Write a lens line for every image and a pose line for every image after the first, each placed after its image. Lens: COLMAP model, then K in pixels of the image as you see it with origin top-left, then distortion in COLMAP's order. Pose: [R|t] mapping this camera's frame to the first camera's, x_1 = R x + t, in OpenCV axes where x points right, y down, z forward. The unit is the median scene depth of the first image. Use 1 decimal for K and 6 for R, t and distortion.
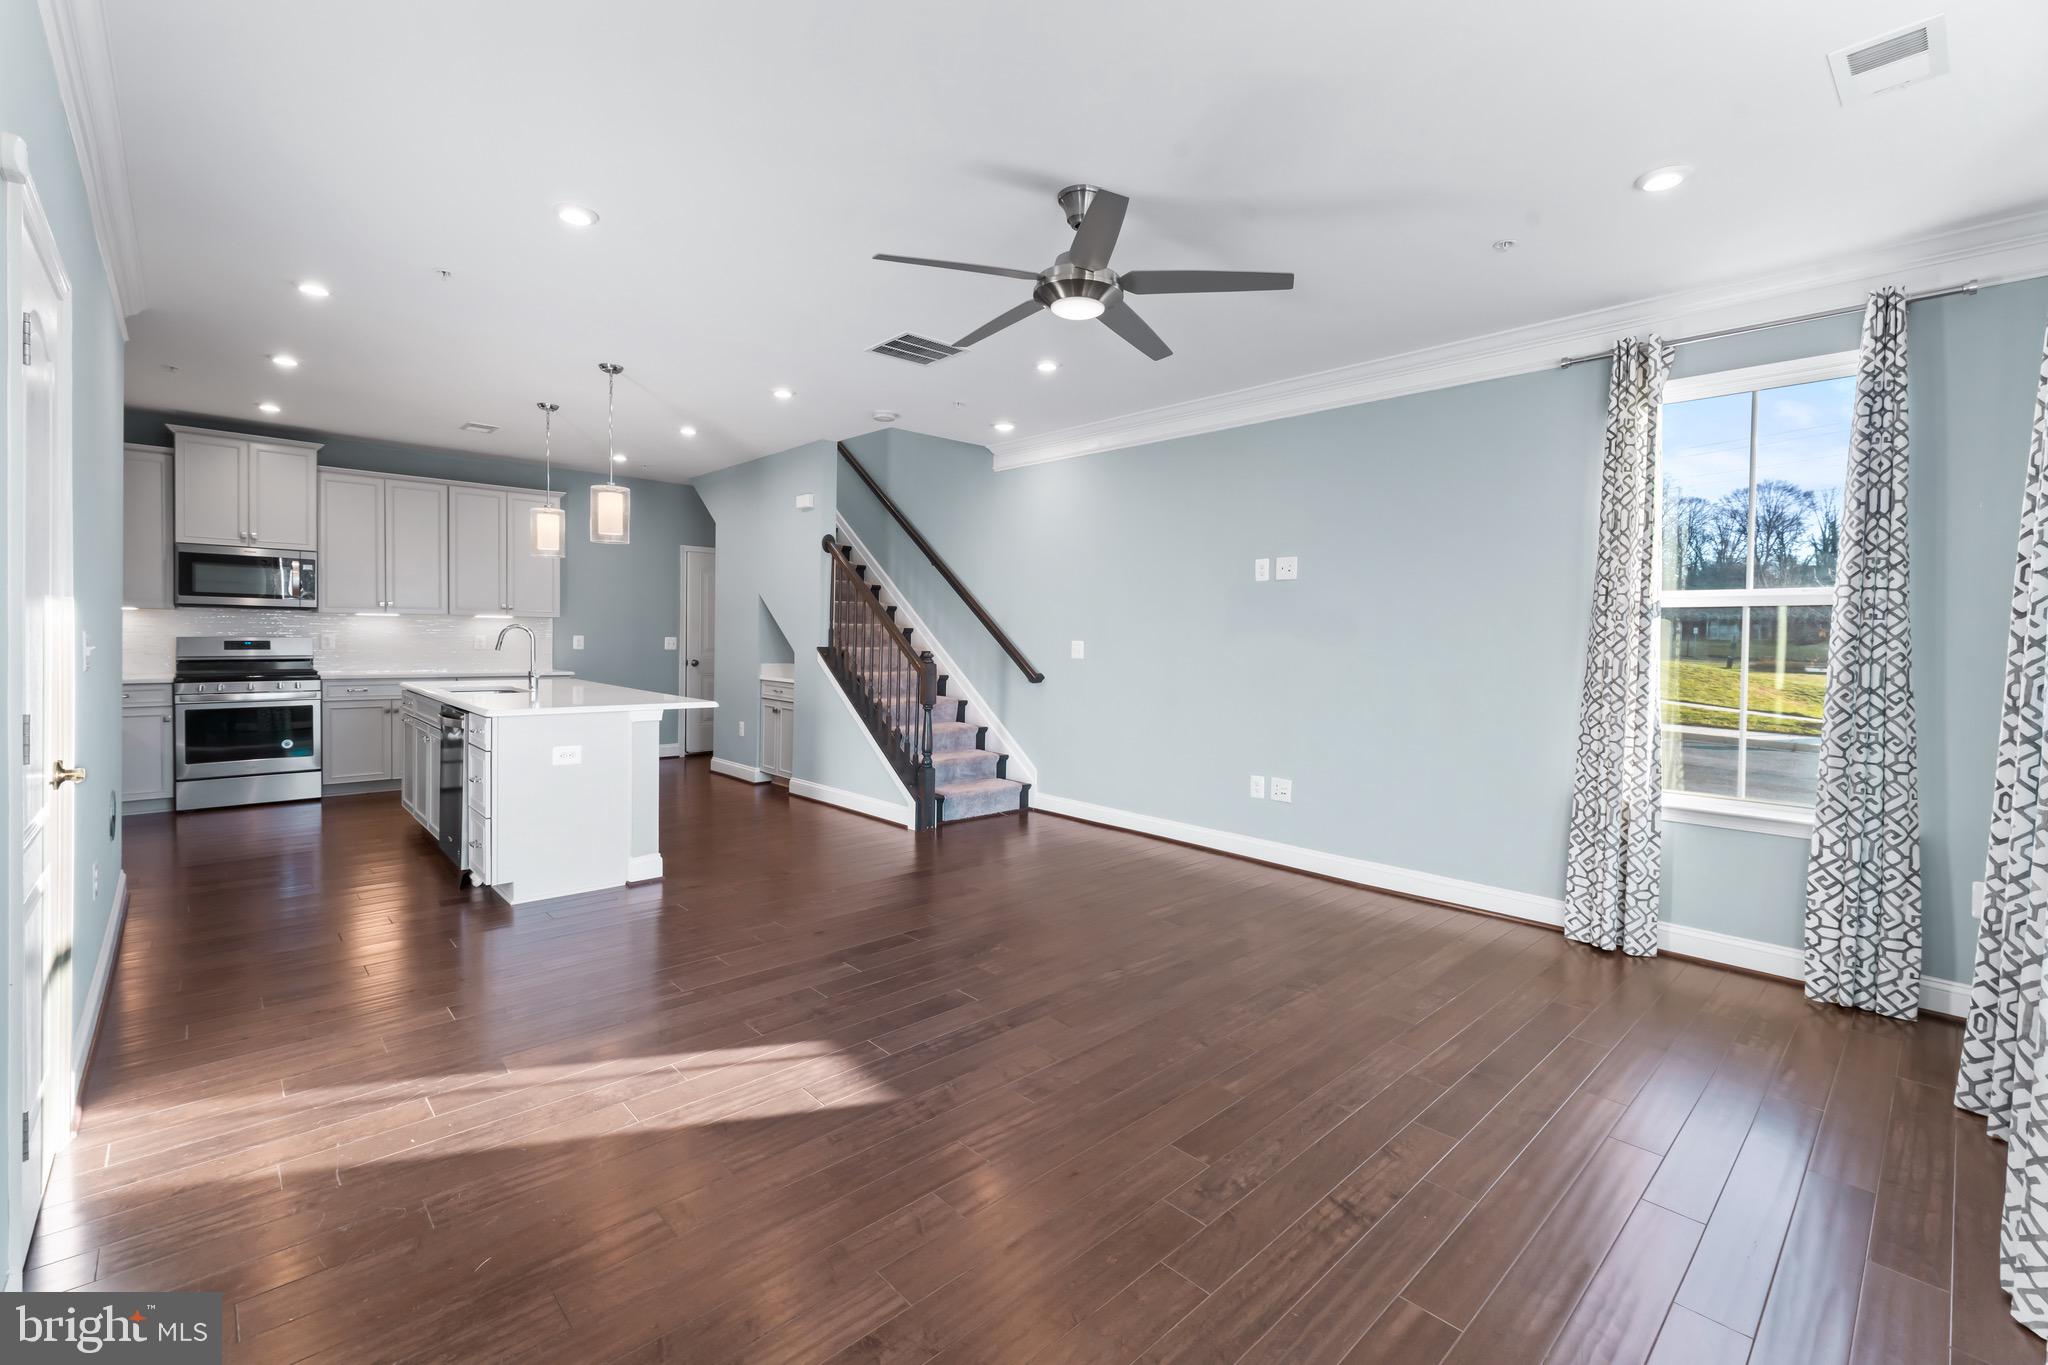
lens RADIAL K [[877.3, 0, 1032.4], [0, 877.3, 654.6], [0, 0, 1]] dist [0.003502, -0.001822]
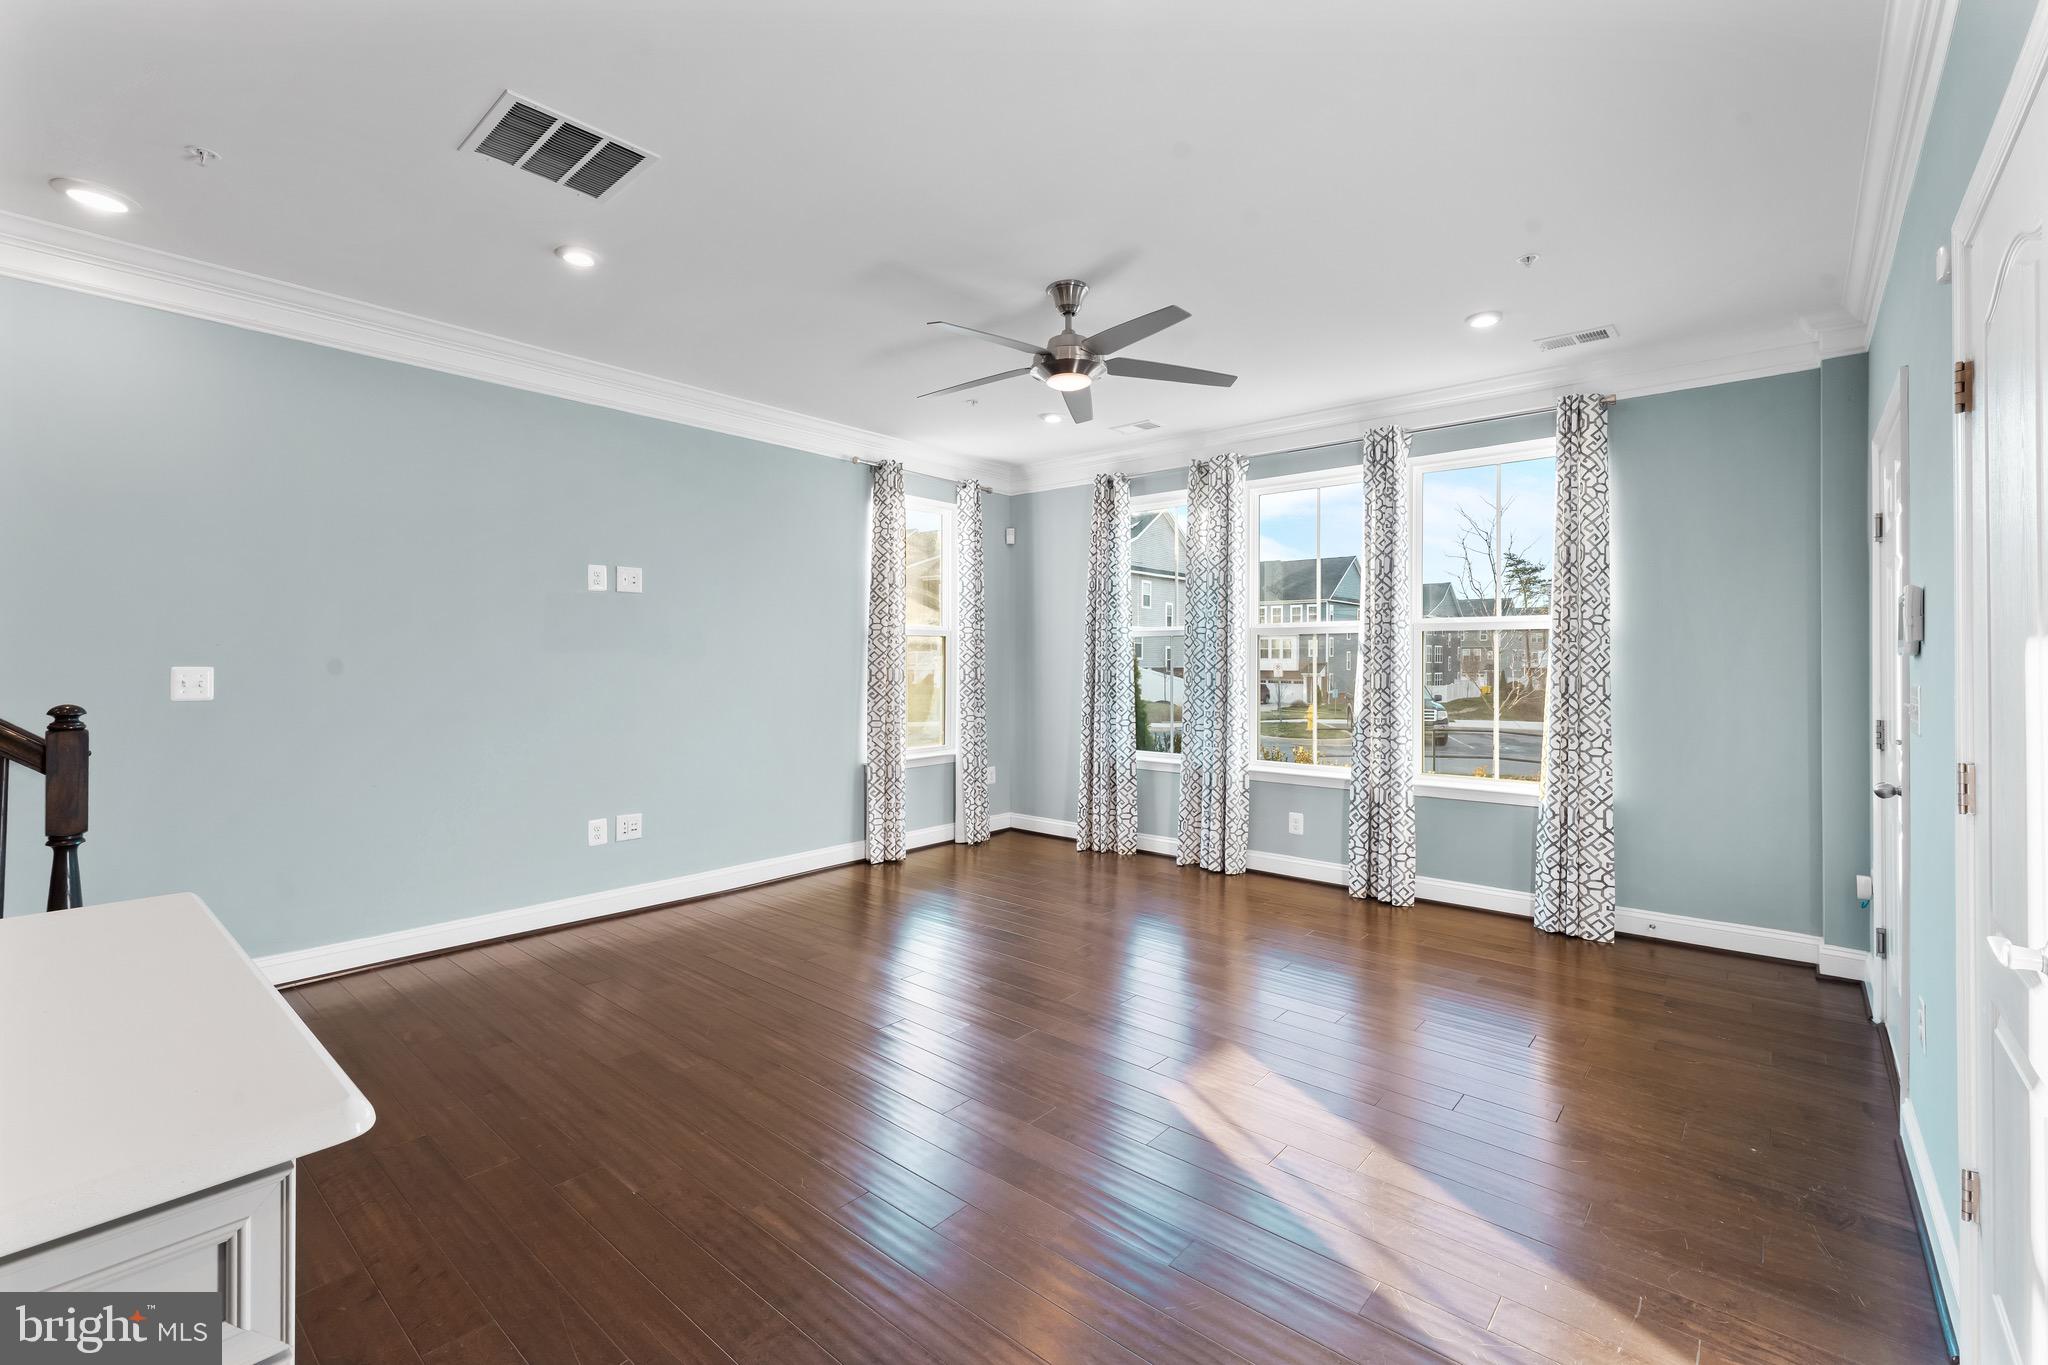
lens RADIAL K [[877.3, 0, 1021.5], [0, 877.3, 665.5], [0, 0, 1]] dist [0.003502, -0.001822]
pose [[-0.098383, -0.026623, 0.994792, -0.494370], [0.016852, 0.999454, 0.028414, -0.022449], [-0.995006, 0.019559, -0.097881, 0.526111]]
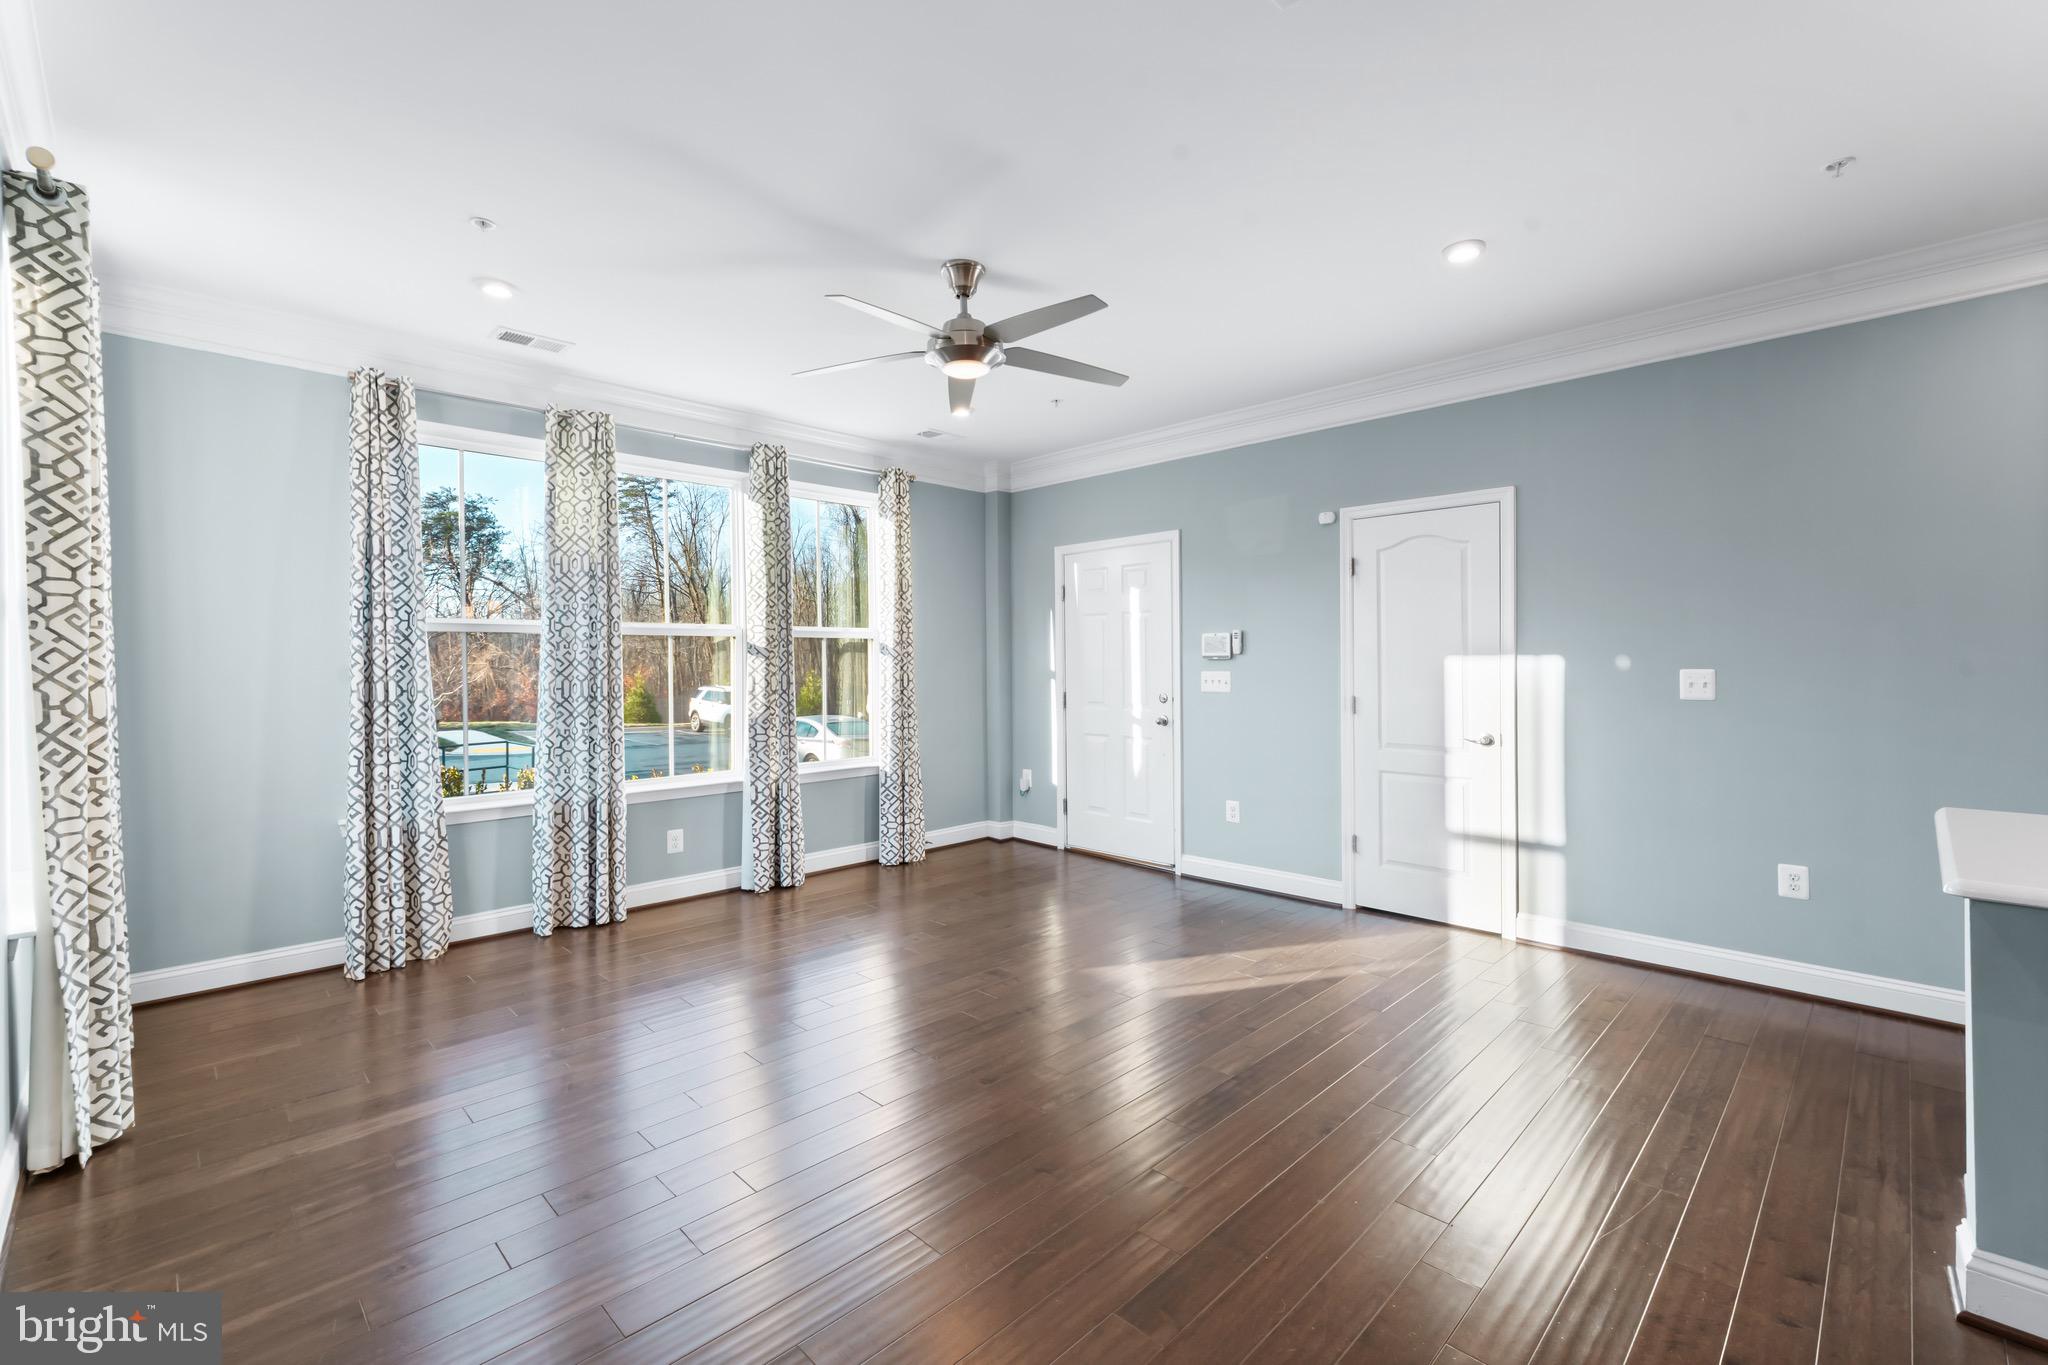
lens RADIAL K [[877.3, 0, 1060.8], [0, 877.3, 670.3], [0, 0, 1]] dist [0.003502, -0.001822]
pose [[-0.998849, -0.013464, -0.046038, -0.009575], [-0.014800, 0.999476, 0.028803, -0.020958], [0.045626, 0.029452, -0.998524, 0.951424]]
